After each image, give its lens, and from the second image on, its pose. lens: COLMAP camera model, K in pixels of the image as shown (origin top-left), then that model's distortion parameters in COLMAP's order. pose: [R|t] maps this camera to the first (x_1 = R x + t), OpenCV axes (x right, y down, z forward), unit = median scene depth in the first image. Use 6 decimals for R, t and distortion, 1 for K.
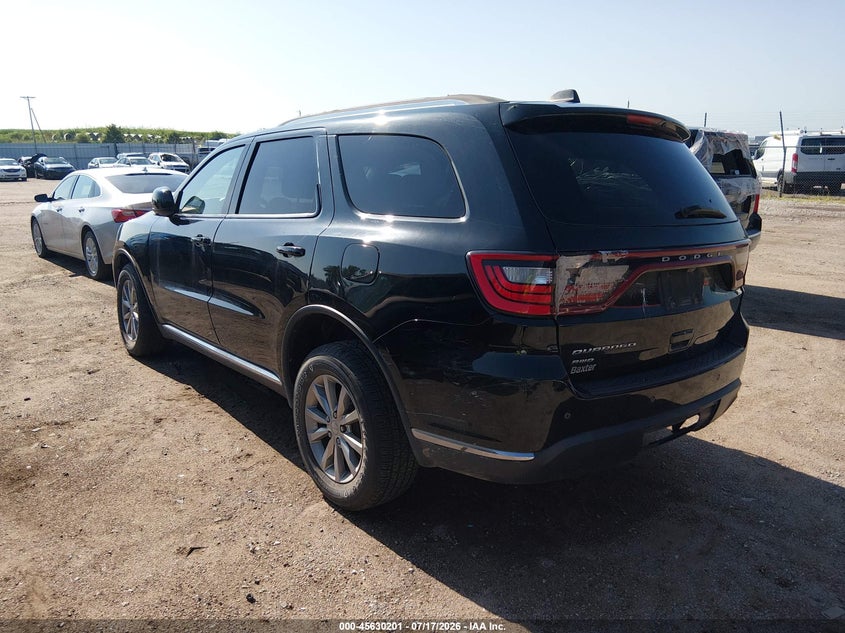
lens RADIAL K [[628.6, 0, 427.3], [0, 628.6, 319.3], [0, 0, 1]] dist [0.122788, -0.209839]
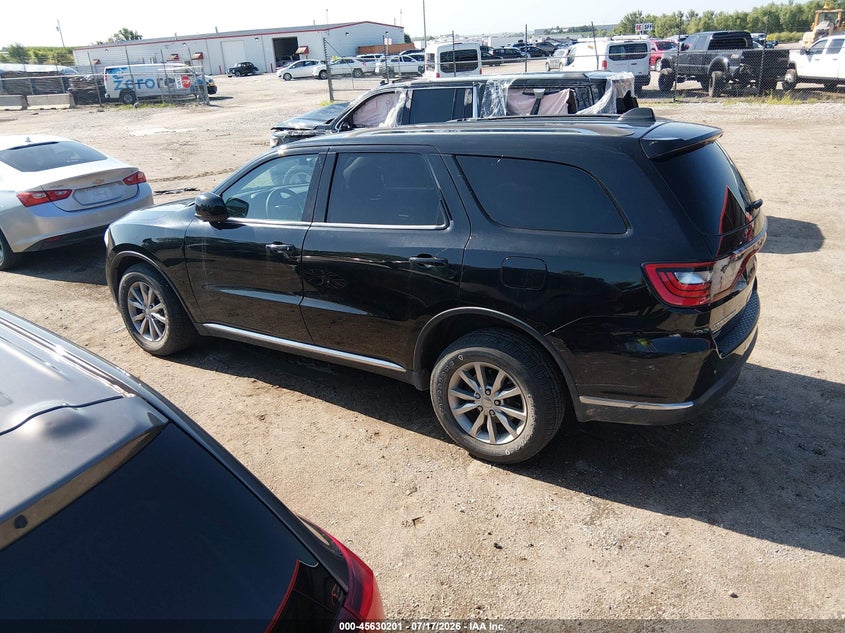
lens RADIAL K [[628.6, 0, 427.3], [0, 628.6, 319.3], [0, 0, 1]] dist [0.122788, -0.209839]
pose [[0.953906, -0.148589, 0.260739, -0.546903], [0.111878, 0.982265, 0.150464, -0.182041], [-0.278472, -0.114357, 0.953612, -0.113199]]
